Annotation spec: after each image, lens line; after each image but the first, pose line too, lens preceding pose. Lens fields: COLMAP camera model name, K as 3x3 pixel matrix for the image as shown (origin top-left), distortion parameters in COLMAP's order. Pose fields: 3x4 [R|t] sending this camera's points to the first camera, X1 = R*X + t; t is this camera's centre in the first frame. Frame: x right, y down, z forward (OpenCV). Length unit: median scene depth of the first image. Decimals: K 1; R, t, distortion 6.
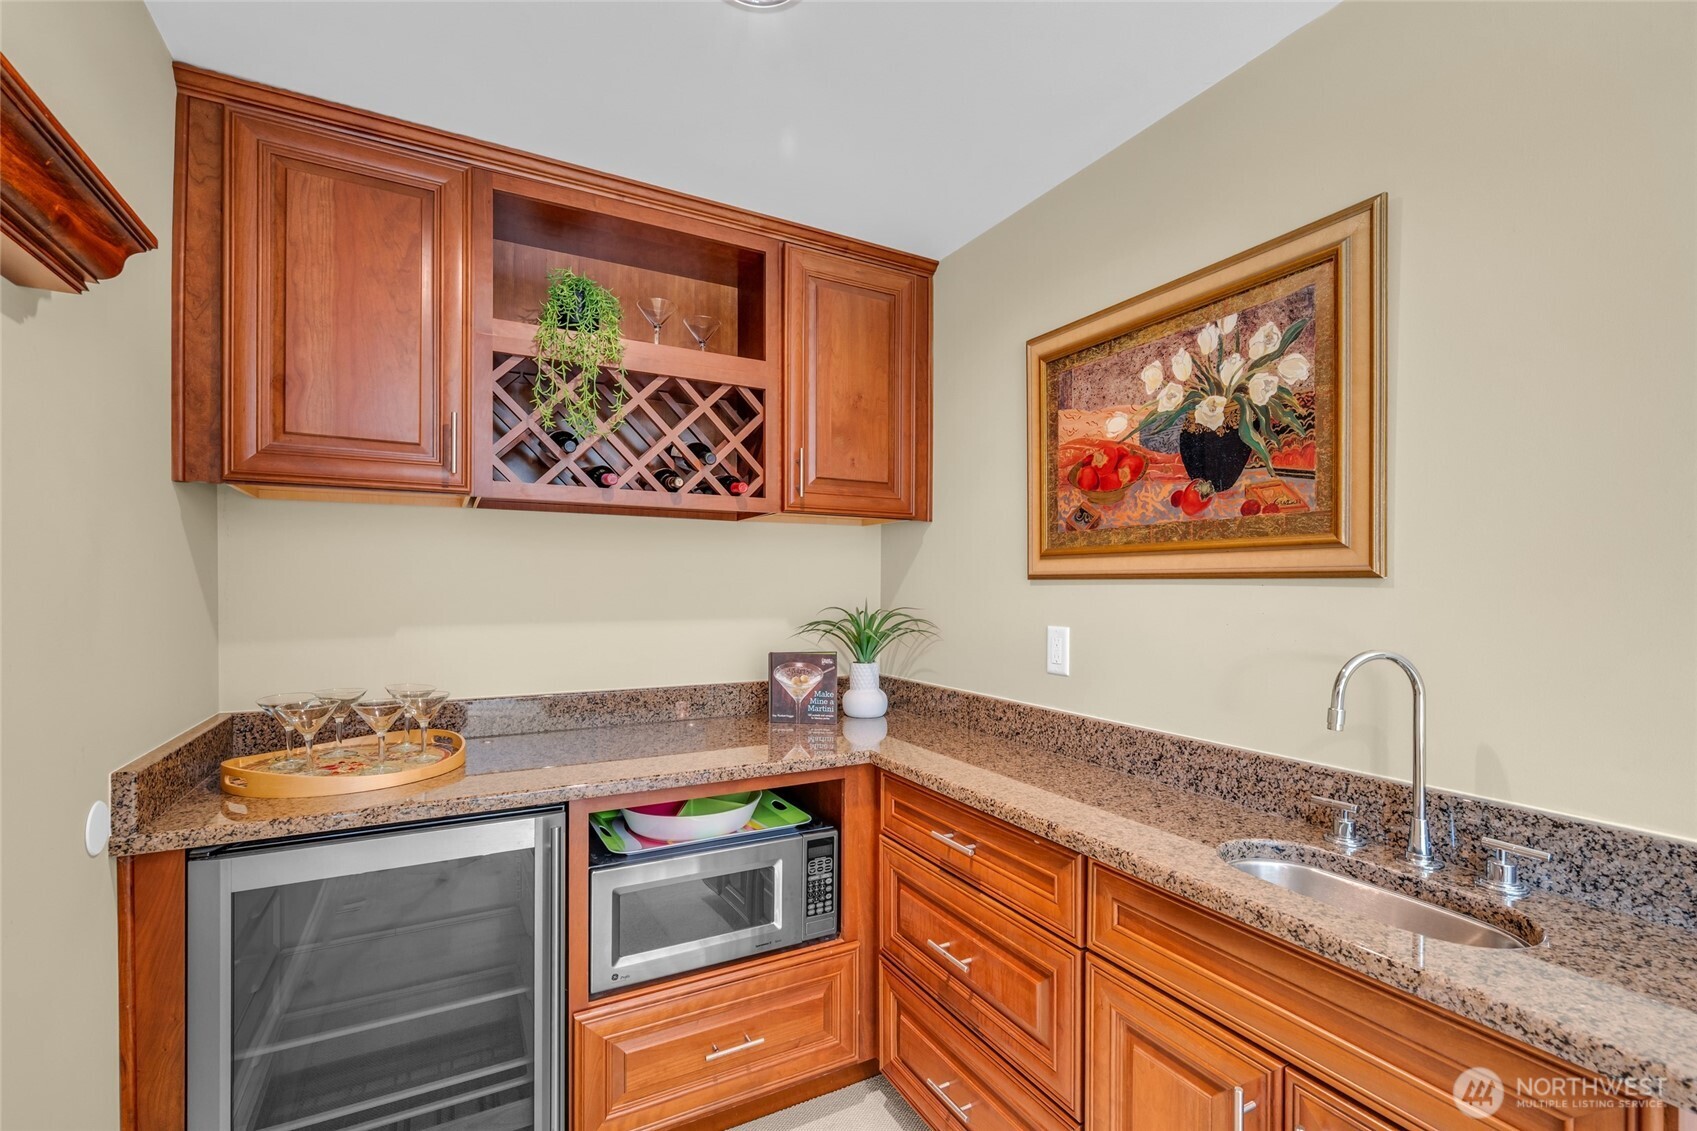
lens RADIAL K [[763.7, 0, 855.1], [0, 763.7, 580.8], [0, 0, 1]] dist [-0.003533, -0.000217]
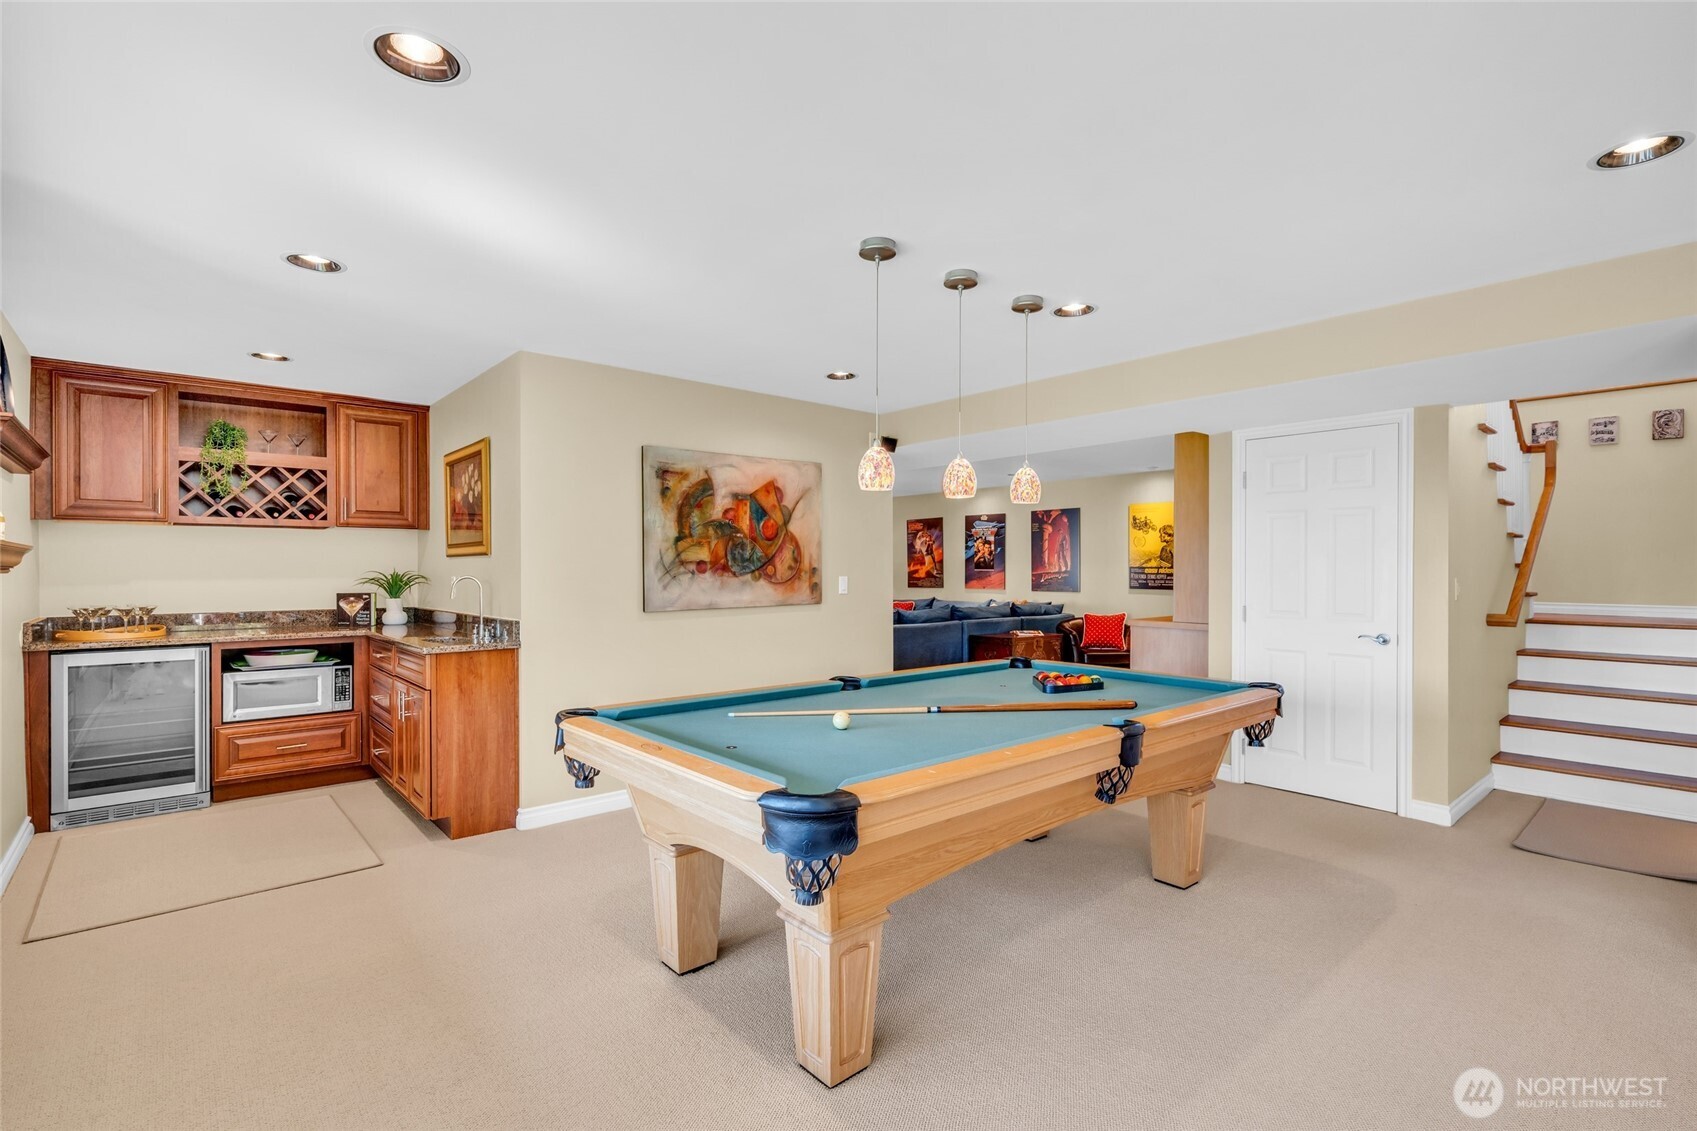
lens RADIAL K [[798.5, 0, 845.6], [0, 798.5, 560.6], [0, 0, 1]] dist [0.000479, 0.000104]
pose [[0.975851, -0.005369, 0.218373, 0.937607], [0.006692, 0.999963, -0.005319, 0.032109], [-0.218336, 0.006652, 0.975851, -1.748195]]
